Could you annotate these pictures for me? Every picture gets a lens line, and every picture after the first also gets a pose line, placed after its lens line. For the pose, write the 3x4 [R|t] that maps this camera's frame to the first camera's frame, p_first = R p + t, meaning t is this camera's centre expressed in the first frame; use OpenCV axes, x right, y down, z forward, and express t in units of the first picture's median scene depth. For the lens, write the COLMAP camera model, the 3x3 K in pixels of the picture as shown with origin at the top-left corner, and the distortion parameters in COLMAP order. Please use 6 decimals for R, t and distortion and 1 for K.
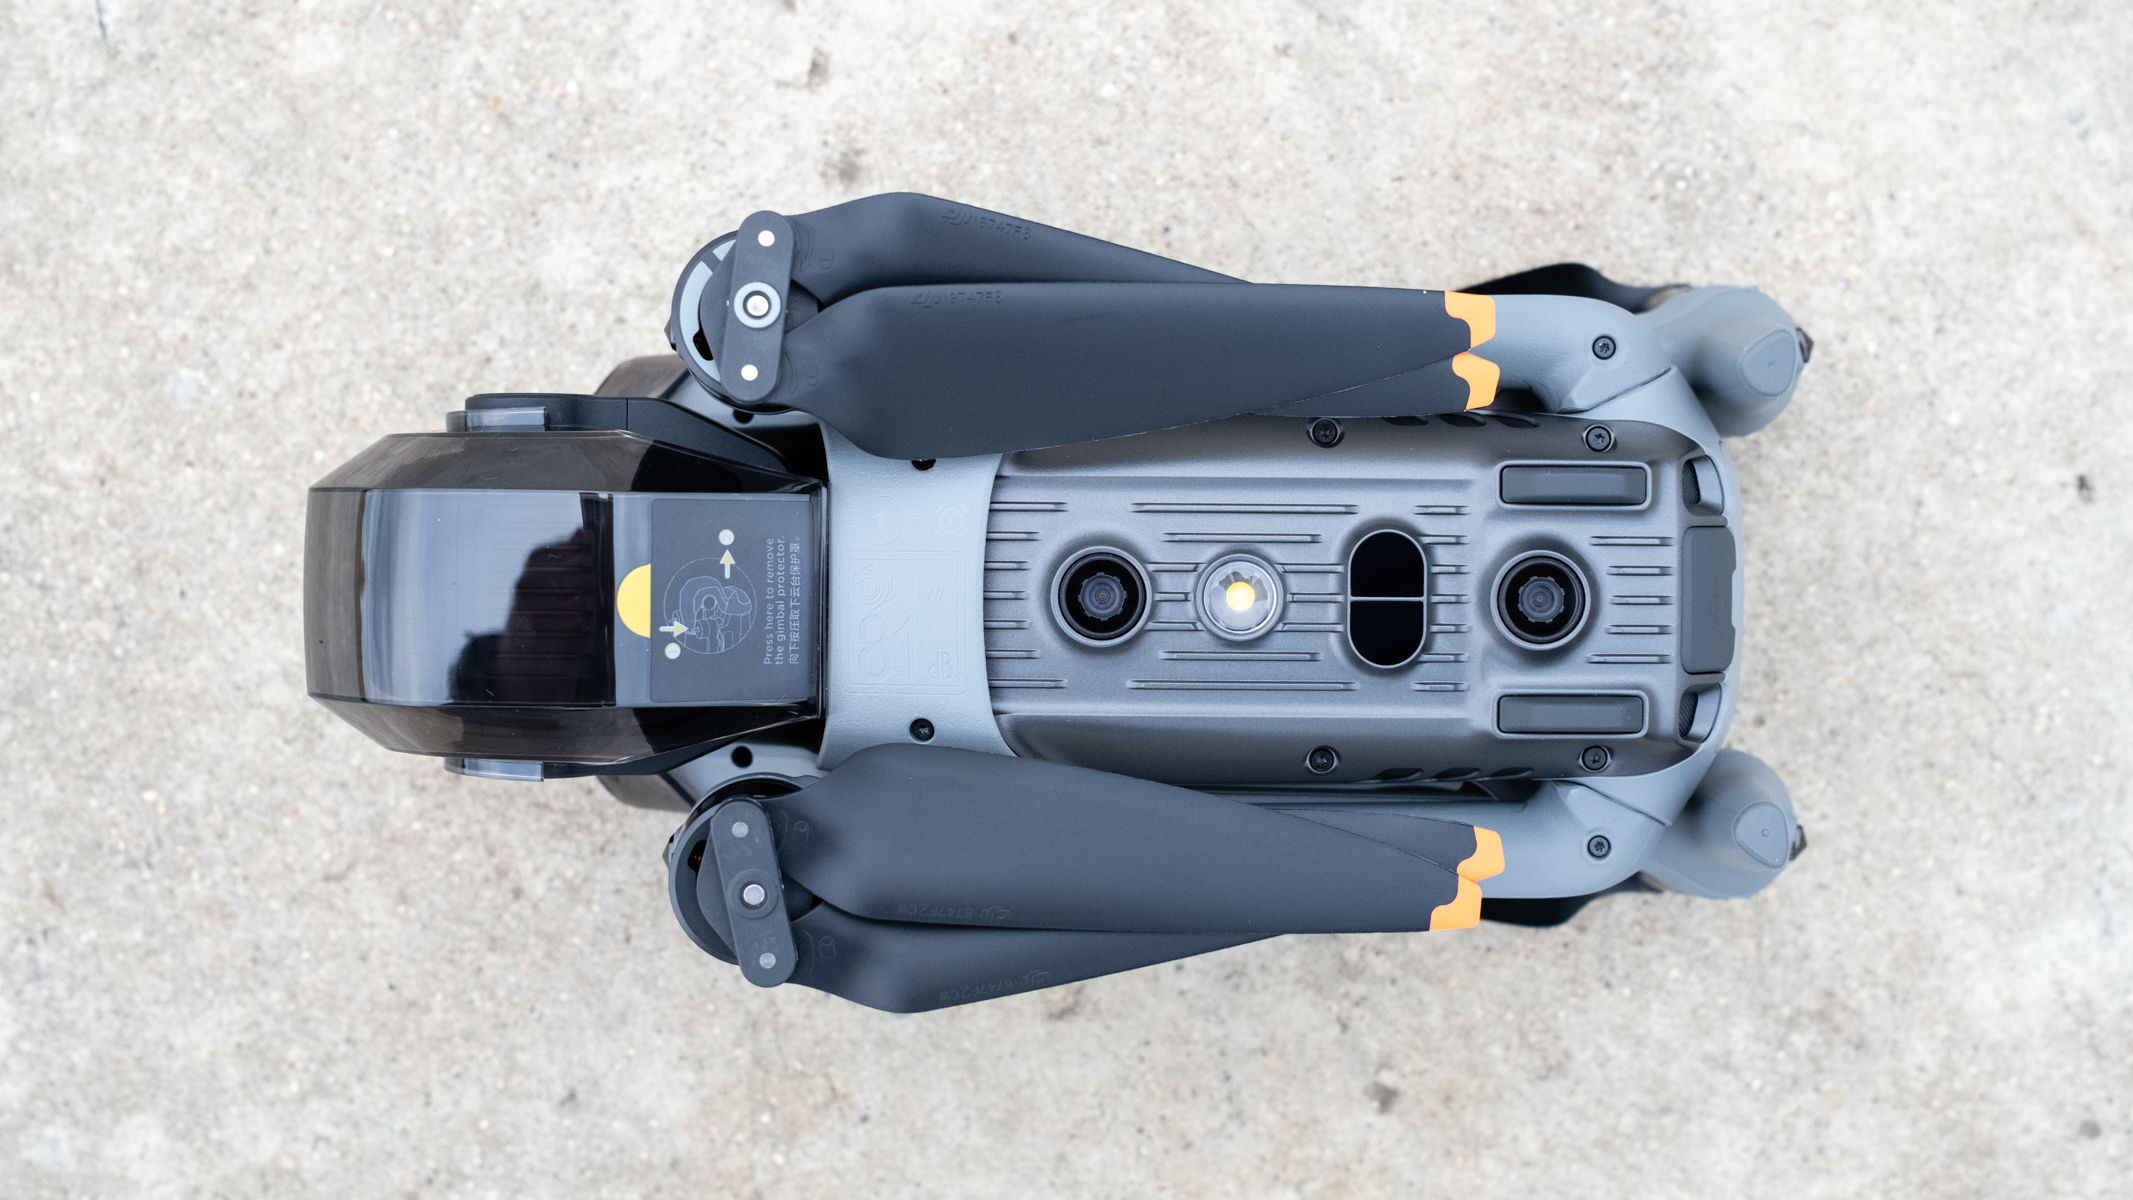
lens RADIAL K [[2193.2, 0, 1062.8], [0, 2193.2, 653.0], [0, 0, 1]] dist [-0.061372, 0.137401]
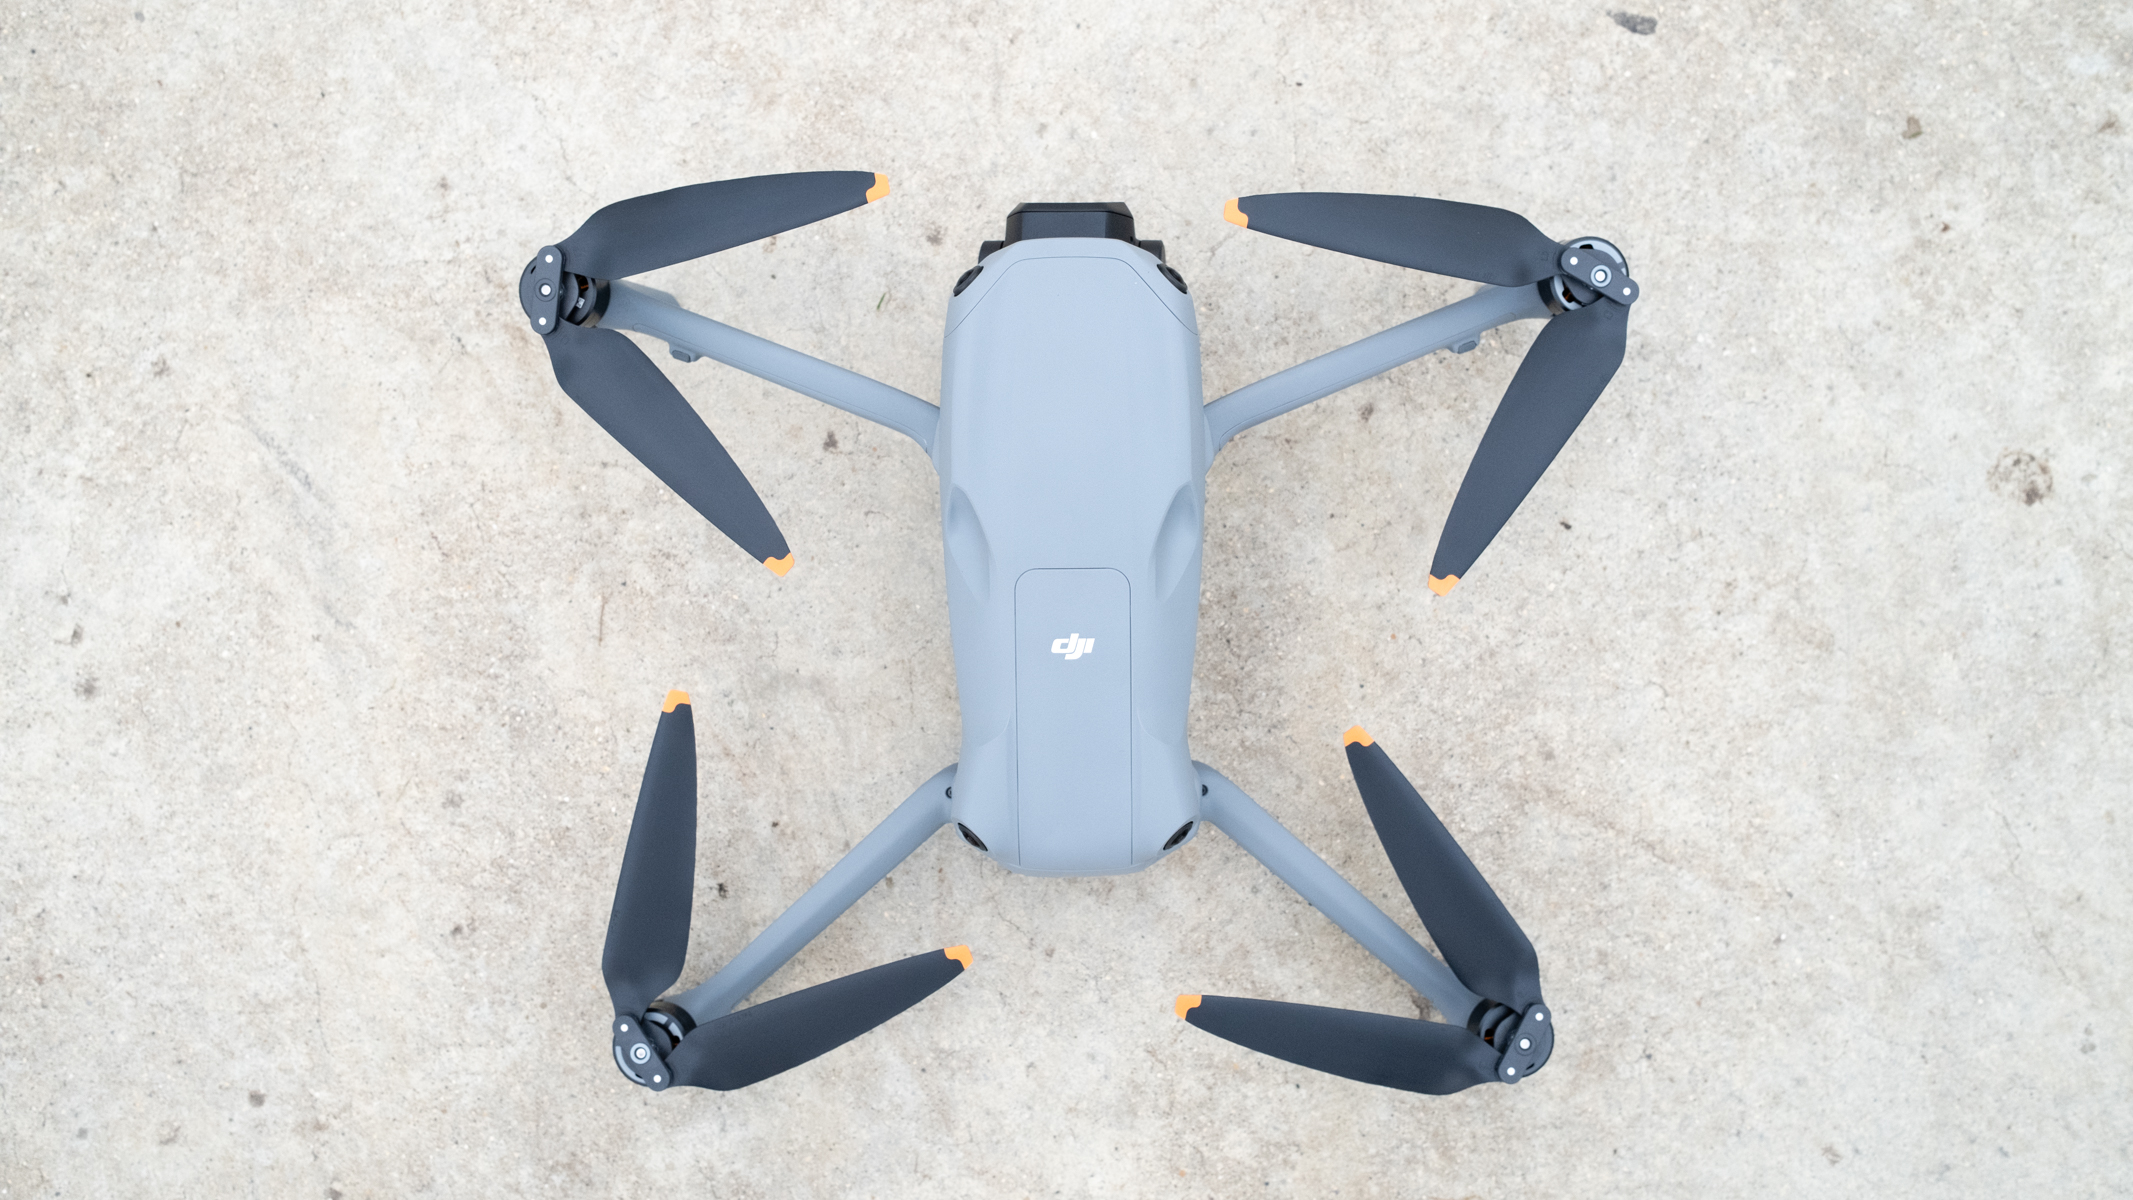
lens RADIAL K [[2193.2, 0, 1062.8], [0, 2193.2, 653.0], [0, 0, 1]] dist [-0.061372, 0.137401]
pose [[0.865531, 0.100842, 0.490598, -0.253404], [-0.009736, 0.982724, -0.184822, 0.078439], [-0.500760, 0.155192, 0.851560, -0.894389]]
